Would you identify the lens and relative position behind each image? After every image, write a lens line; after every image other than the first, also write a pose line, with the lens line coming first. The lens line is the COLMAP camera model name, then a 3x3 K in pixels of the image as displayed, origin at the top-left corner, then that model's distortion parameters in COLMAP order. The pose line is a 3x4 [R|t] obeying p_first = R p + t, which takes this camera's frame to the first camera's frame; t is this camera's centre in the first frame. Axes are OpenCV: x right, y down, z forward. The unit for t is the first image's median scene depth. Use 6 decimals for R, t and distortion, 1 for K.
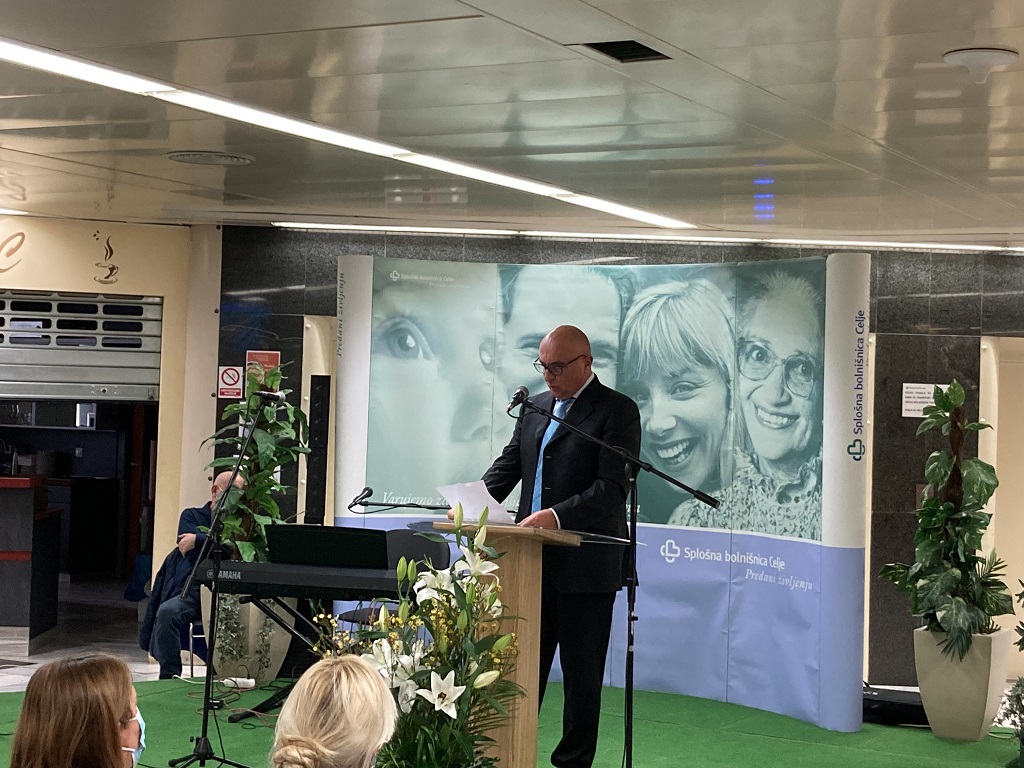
lens RADIAL K [[1734.9, 0, 512.0], [0, 1734.9, 384.0], [0, 0, 1]] dist [0.272397, -1.265496]
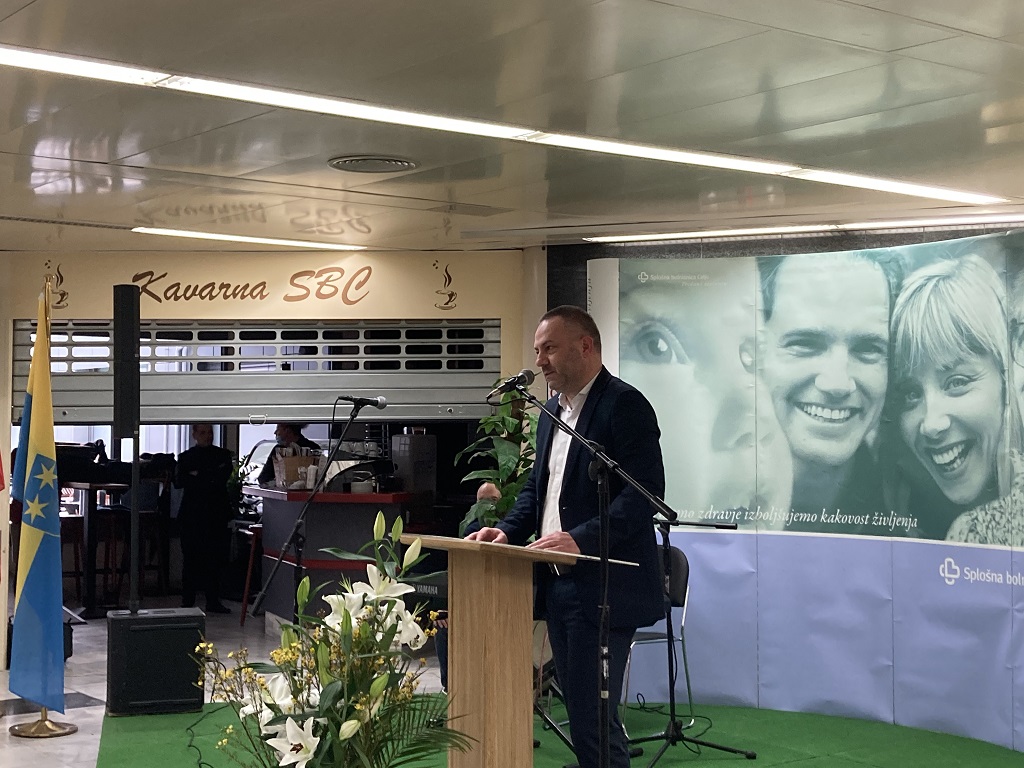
lens RADIAL K [[1506.1, 0, 512.0], [0, 1506.1, 384.0], [0, 0, 1]] dist [0.198085, -0.775290]
pose [[0.915910, -0.040300, -0.399356, 0.199622], [0.031580, 0.999098, -0.028394, 0.017819], [0.400140, 0.013395, 0.916356, 0.220425]]
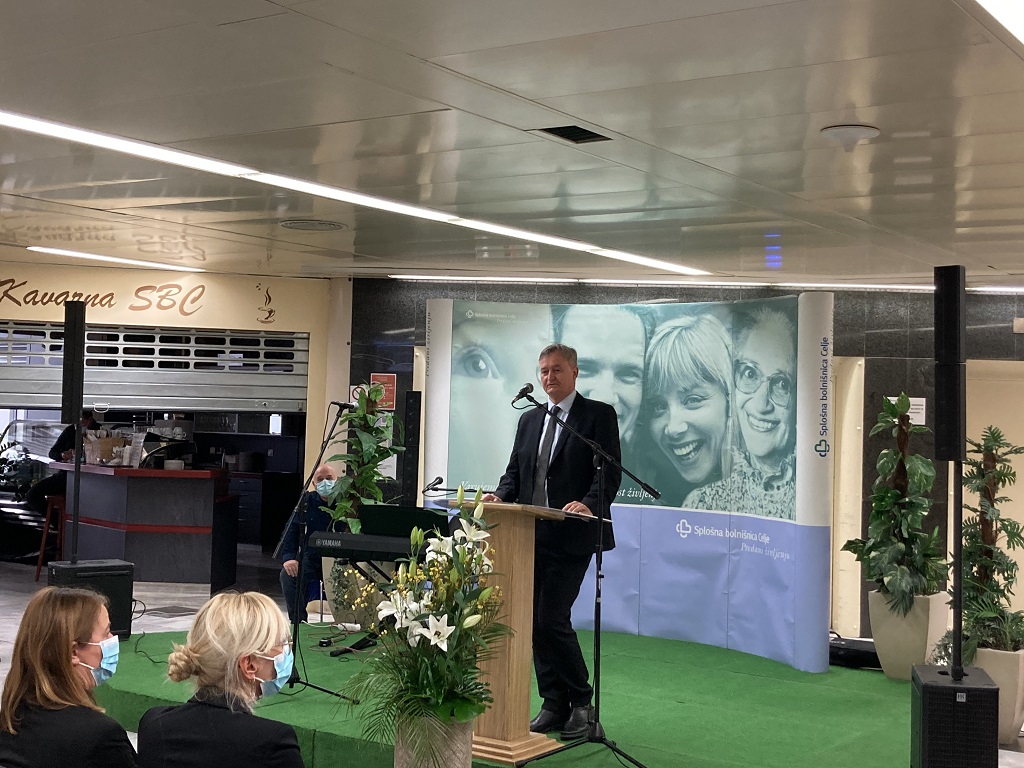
lens RADIAL K [[1355.3, 0, 512.0], [0, 1355.3, 384.0], [0, 0, 1]] dist [0.246087, -1.022117]
pose [[0.994793, -0.004184, -0.101827, 0.068617], [0.002709, 0.999890, -0.014615, 0.004813], [0.101877, 0.014263, 0.994695, -0.002220]]
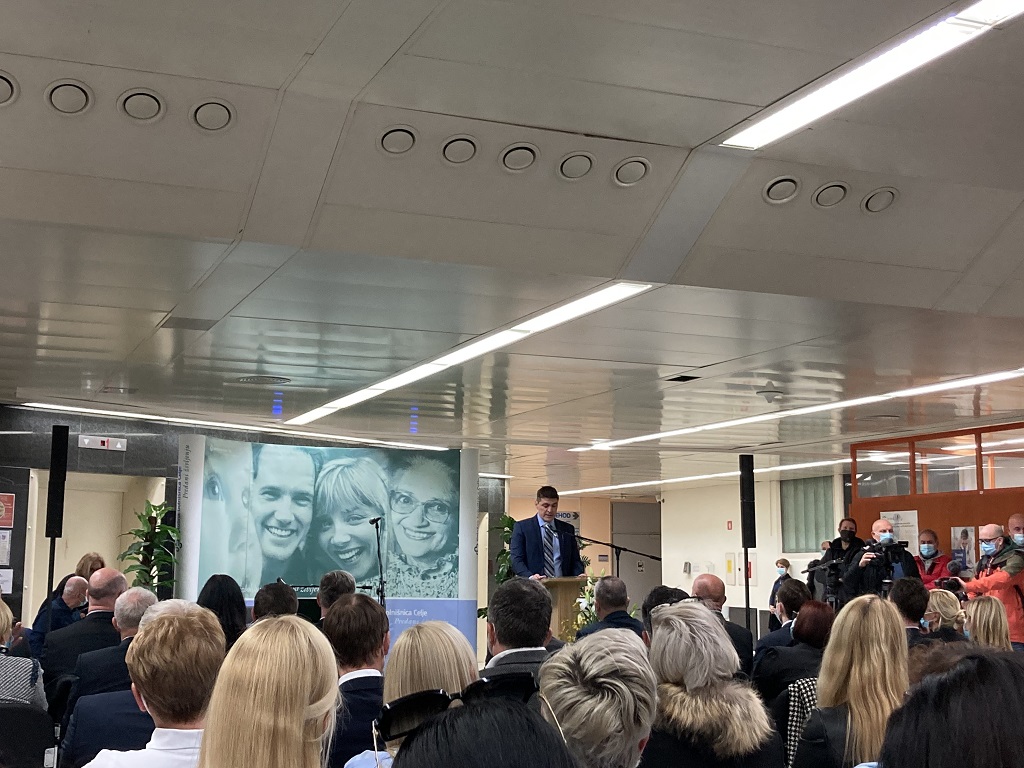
lens RADIAL K [[1455.4, 0, 512.0], [0, 1455.4, 384.0], [0, 0, 1]] dist [0.182748, -0.007171]
pose [[0.642063, 0.072308, 0.763235, -0.949246], [0.002668, 0.995325, -0.096540, 0.010235], [-0.766647, 0.064022, 0.638869, -0.080626]]
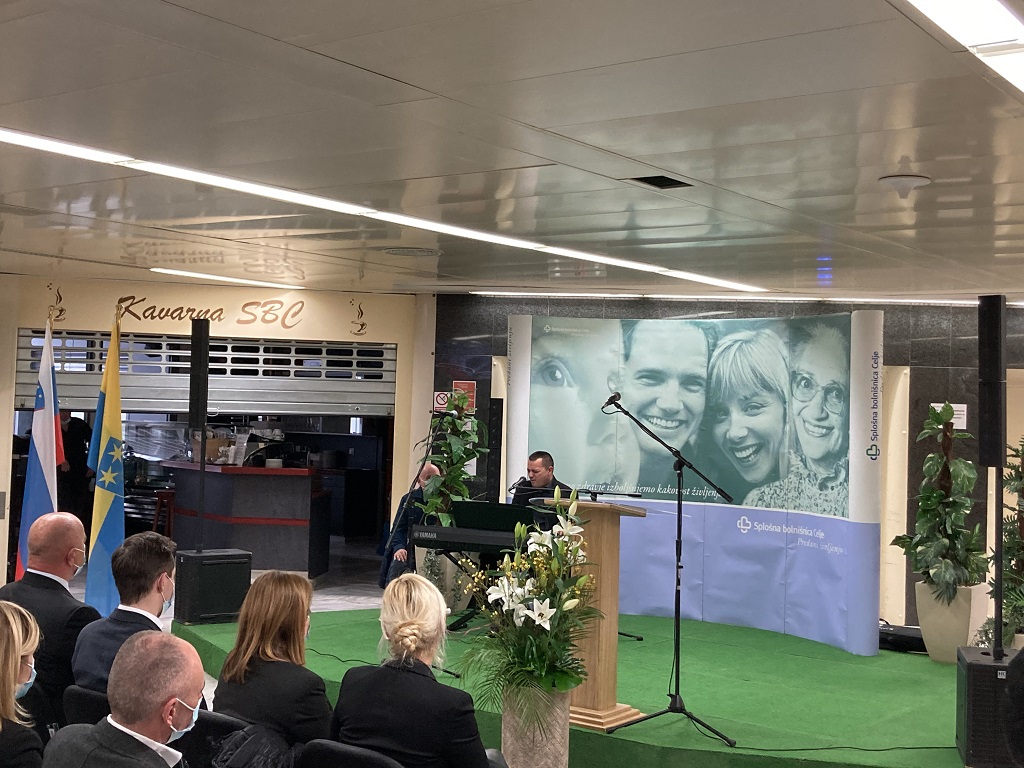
lens RADIAL K [[1305.0, 0, 512.0], [0, 1305.0, 384.0], [0, 0, 1]] dist [0.228507, -0.843718]
pose [[0.990580, -0.003090, -0.136903, 0.051955], [0.001234, 0.999906, -0.013639, -0.002211], [0.136933, 0.013342, 0.990491, -0.068431]]
